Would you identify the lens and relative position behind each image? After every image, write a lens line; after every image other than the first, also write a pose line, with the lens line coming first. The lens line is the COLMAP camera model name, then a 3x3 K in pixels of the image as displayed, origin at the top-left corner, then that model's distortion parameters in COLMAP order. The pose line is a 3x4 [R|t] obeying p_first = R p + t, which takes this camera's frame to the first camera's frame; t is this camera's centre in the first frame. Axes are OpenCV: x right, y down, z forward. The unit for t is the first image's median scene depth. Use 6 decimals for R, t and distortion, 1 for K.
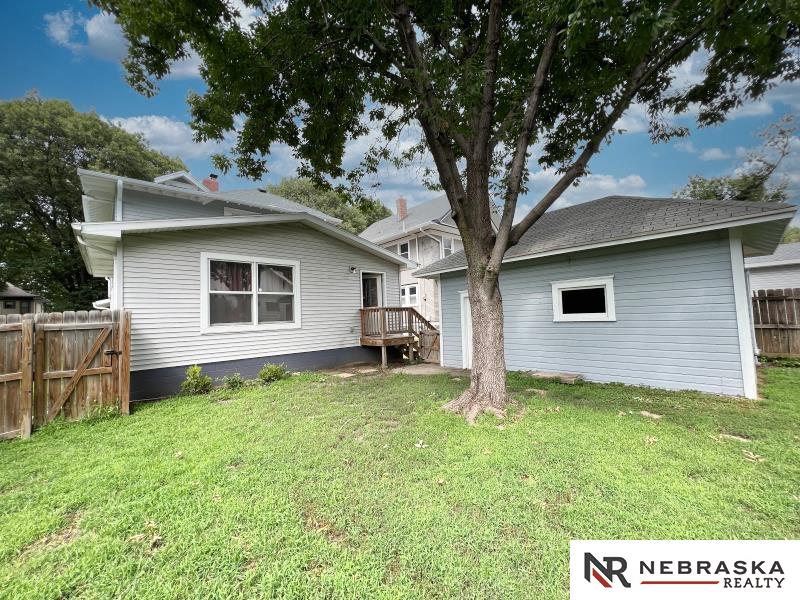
lens RADIAL K [[318.2, 0, 402.7], [0, 318.2, 301.2], [0, 0, 1]] dist [0.000791, 0.000072]
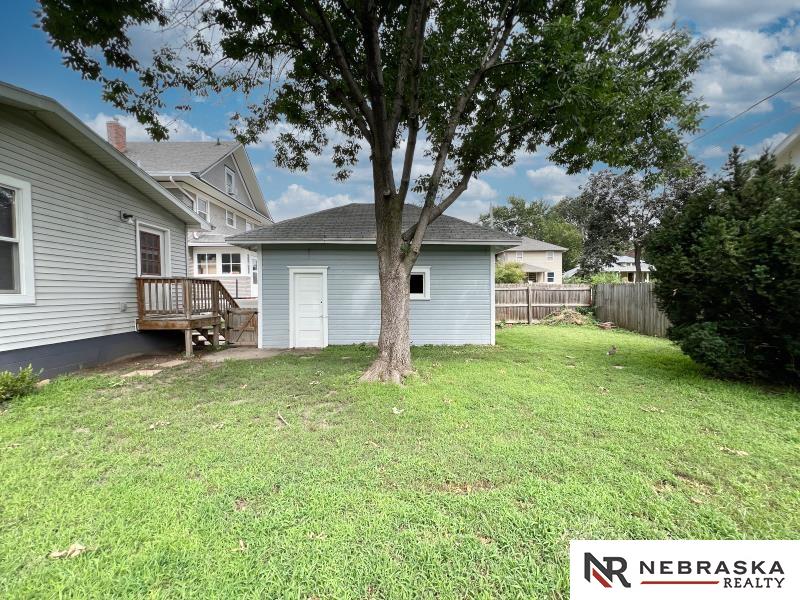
lens RADIAL K [[318.2, 0, 402.7], [0, 318.2, 301.2], [0, 0, 1]] dist [0.000791, 0.000072]
pose [[0.657563, 0.016497, 0.753219, -0.292313], [-0.058887, 0.997827, 0.029553, 0.023343], [-0.751095, -0.063788, 0.657106, 0.128828]]
